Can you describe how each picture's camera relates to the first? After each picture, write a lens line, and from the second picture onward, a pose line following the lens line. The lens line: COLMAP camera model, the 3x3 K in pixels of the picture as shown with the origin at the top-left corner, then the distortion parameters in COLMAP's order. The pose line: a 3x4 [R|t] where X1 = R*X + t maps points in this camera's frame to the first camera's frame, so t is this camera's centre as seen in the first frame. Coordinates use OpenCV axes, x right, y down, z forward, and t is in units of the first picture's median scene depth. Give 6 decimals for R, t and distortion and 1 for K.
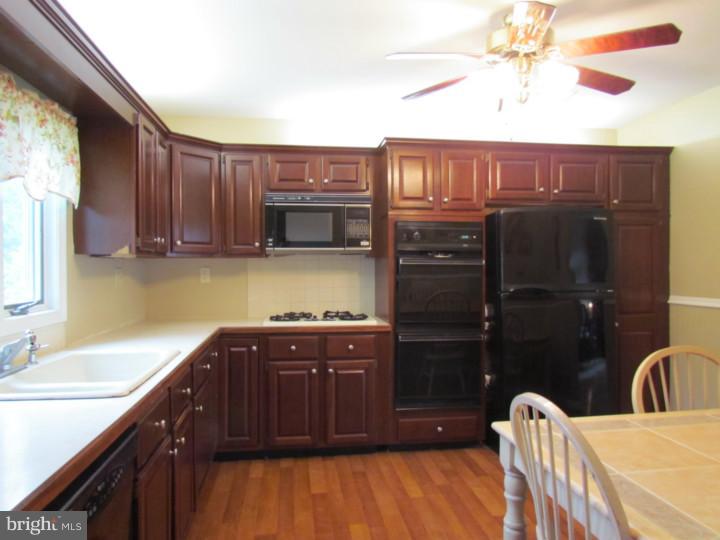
lens RADIAL K [[516.9, 0, 360.0], [0, 516.9, 270.0], [0, 0, 1]] dist [-0.021846, 0.002368]
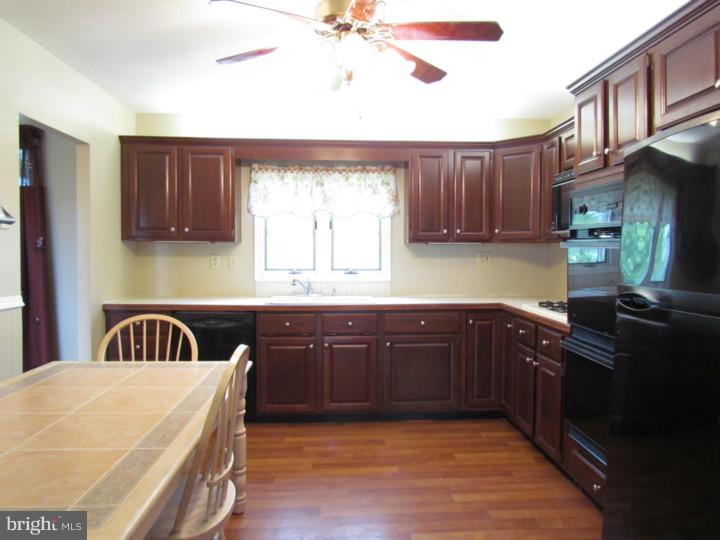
lens RADIAL K [[516.9, 0, 360.0], [0, 516.9, 270.0], [0, 0, 1]] dist [-0.021846, 0.002368]
pose [[-0.099526, 0.030093, -0.994580, 0.954265], [-0.008514, 0.999480, 0.031093, 0.007329], [0.994999, 0.011562, -0.099218, 0.853418]]
